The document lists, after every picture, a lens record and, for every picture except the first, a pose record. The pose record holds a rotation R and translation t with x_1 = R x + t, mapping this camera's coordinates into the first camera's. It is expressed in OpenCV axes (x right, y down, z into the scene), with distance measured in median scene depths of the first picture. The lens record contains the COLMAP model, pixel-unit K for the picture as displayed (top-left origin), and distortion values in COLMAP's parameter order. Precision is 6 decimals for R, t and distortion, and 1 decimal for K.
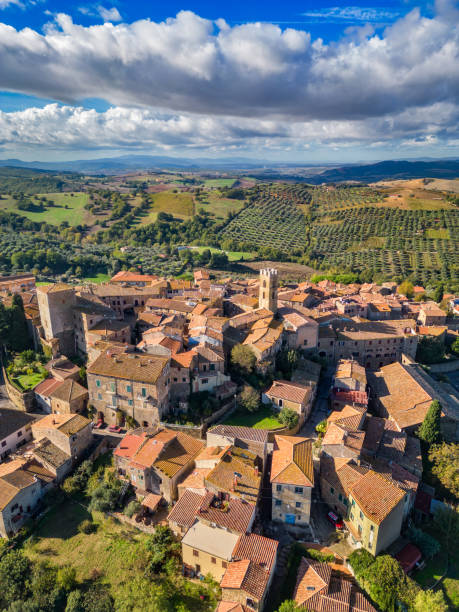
lens RADIAL K [[427.4, 0, 229.5], [0, 427.4, 306.0], [0, 0, 1]] dist [0.087741, -0.088220]
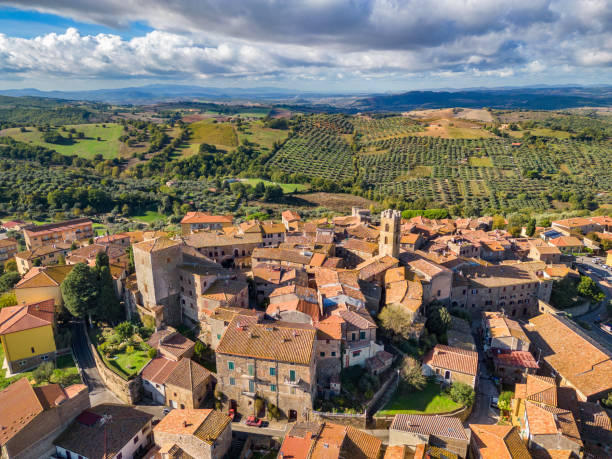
lens RADIAL K [[427.4, 0, 307.5], [0, 427.4, 228.9], [0, 0, 1]] dist [0.087741, -0.088220]
pose [[0.994494, -0.031964, 0.099797, -0.141584], [0.033371, 0.999365, -0.012451, -0.036463], [-0.099336, 0.015713, 0.994930, 0.109899]]
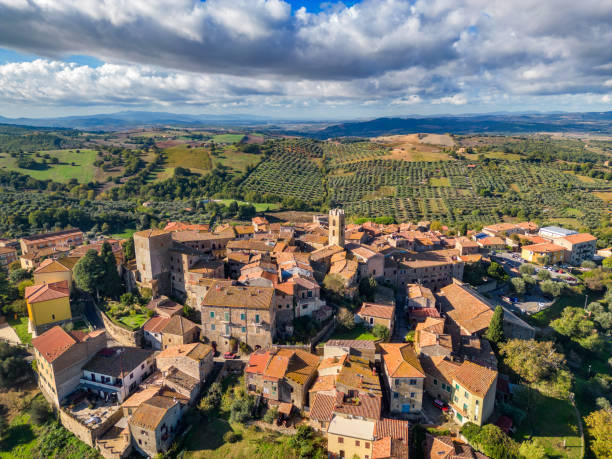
lens RADIAL K [[427.4, 0, 307.5], [0, 427.4, 228.9], [0, 0, 1]] dist [0.087741, -0.088220]
pose [[0.986182, -0.043015, 0.159984, -0.139197], [0.054211, 0.996327, -0.066288, 0.028785], [-0.156545, 0.074045, 0.984891, -0.080216]]
